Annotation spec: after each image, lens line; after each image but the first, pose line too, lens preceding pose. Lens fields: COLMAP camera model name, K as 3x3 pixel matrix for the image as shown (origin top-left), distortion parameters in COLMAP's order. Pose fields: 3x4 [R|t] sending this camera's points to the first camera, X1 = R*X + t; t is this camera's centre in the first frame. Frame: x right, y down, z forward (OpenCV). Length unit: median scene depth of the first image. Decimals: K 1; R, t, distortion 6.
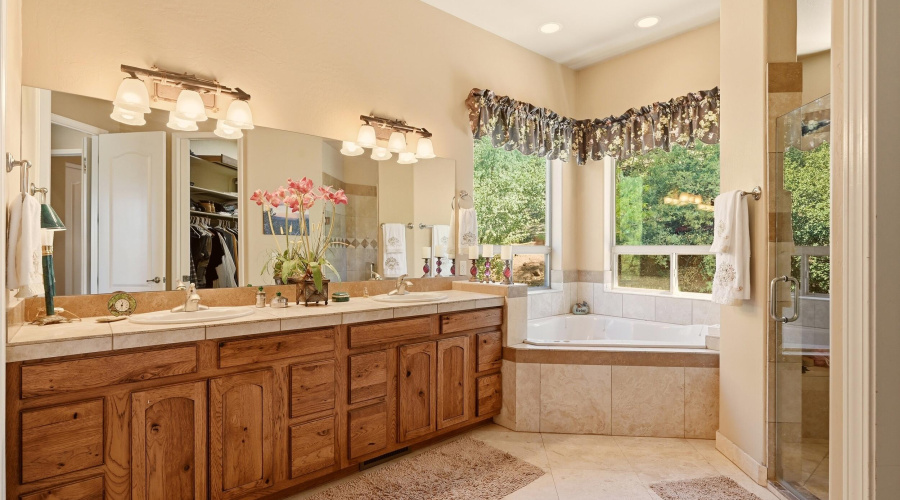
lens RADIAL K [[417.4, 0, 449.0], [0, 417.4, 246.2], [0, 0, 1]] dist [0.000994, 0.000124]
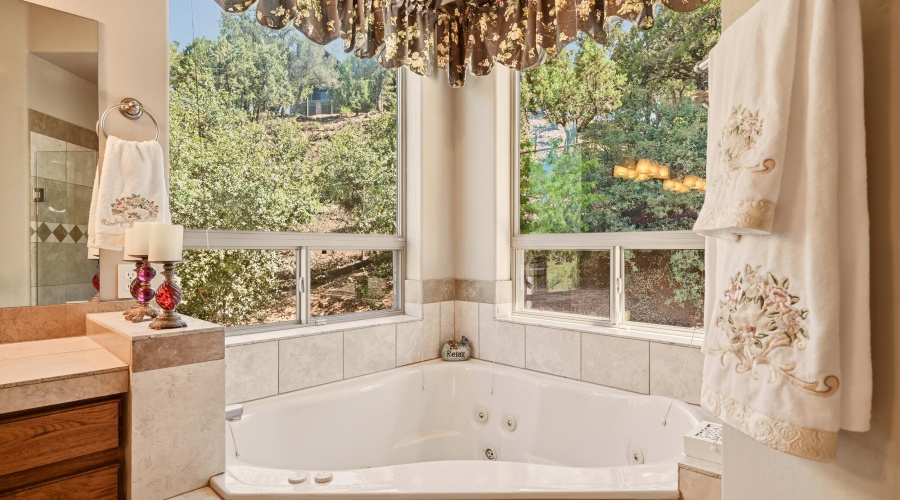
lens RADIAL K [[437.1, 0, 450.0], [0, 437.1, 250.0], [0, 0, 1]] dist [-0.000753, -0.000191]
pose [[0.996726, -0.003796, 0.080770, 0.268734], [0.003233, 0.999970, 0.007096, 0.014700], [-0.080794, -0.006811, 0.996708, 0.444042]]
